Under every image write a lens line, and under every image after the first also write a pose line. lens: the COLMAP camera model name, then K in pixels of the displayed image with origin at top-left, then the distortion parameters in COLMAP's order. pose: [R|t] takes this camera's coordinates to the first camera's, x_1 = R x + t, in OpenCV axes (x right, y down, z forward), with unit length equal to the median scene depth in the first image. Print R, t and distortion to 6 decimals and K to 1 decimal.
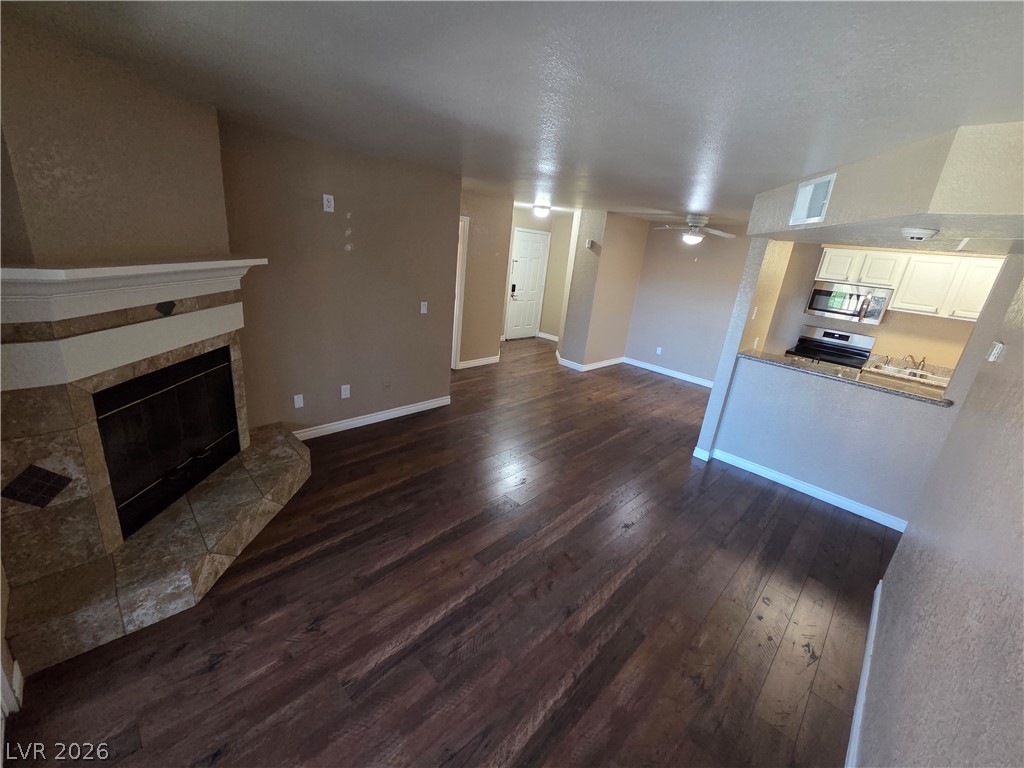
lens RADIAL K [[419.1, 0, 511.3], [0, 419.1, 378.3], [0, 0, 1]] dist [0.000380, 0.000569]
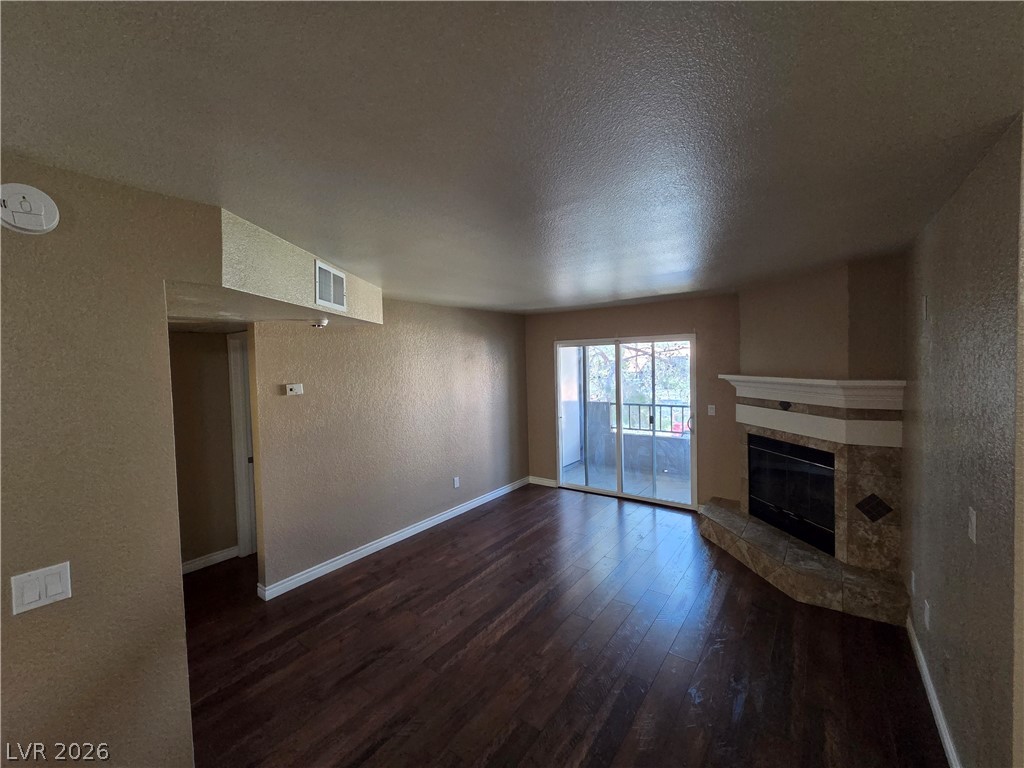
lens RADIAL K [[419.1, 0, 512.4], [0, 419.1, 380.3], [0, 0, 1]] dist [0.000380, 0.000569]
pose [[-0.986909, -0.066174, -0.147080, 0.411377], [-0.112785, 0.935053, 0.336088, -0.613157], [0.115288, 0.348276, -0.930276, 2.109541]]
